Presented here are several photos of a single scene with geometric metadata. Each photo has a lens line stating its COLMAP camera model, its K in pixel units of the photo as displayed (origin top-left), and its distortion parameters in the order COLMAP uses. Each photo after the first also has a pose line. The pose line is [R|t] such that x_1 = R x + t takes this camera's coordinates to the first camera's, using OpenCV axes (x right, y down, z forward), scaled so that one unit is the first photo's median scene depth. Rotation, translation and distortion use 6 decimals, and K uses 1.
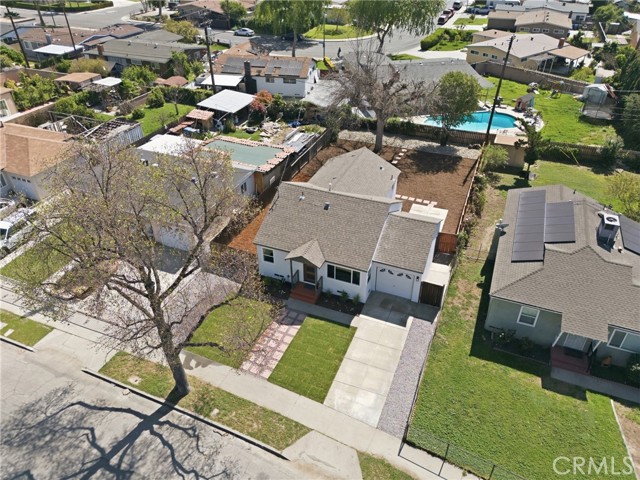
lens RADIAL K [[467.4, 0, 320.0], [0, 467.4, 240.0], [0, 0, 1]] dist [0.080232, -0.074644]
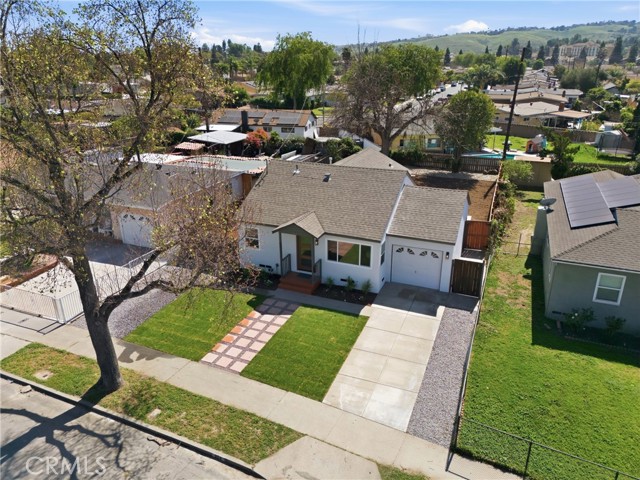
lens RADIAL K [[467.4, 0, 320.0], [0, 467.4, 240.0], [0, 0, 1]] dist [0.080232, -0.074644]
pose [[1.000000, -0.000301, -0.000204, 0.003770], [0.000246, 0.973237, -0.229806, 0.254105], [0.000267, 0.229805, 0.973237, 0.283231]]
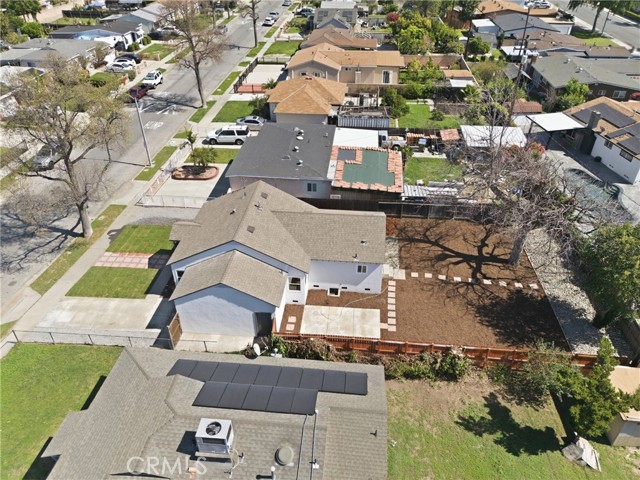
lens RADIAL K [[467.4, 0, 320.0], [0, 467.4, 240.0], [0, 0, 1]] dist [0.080232, -0.074644]
pose [[0.288896, 0.543219, -0.788322, 1.078624], [-0.542311, 0.771436, 0.332843, -0.555992], [0.788947, 0.331359, 0.517459, 0.748681]]
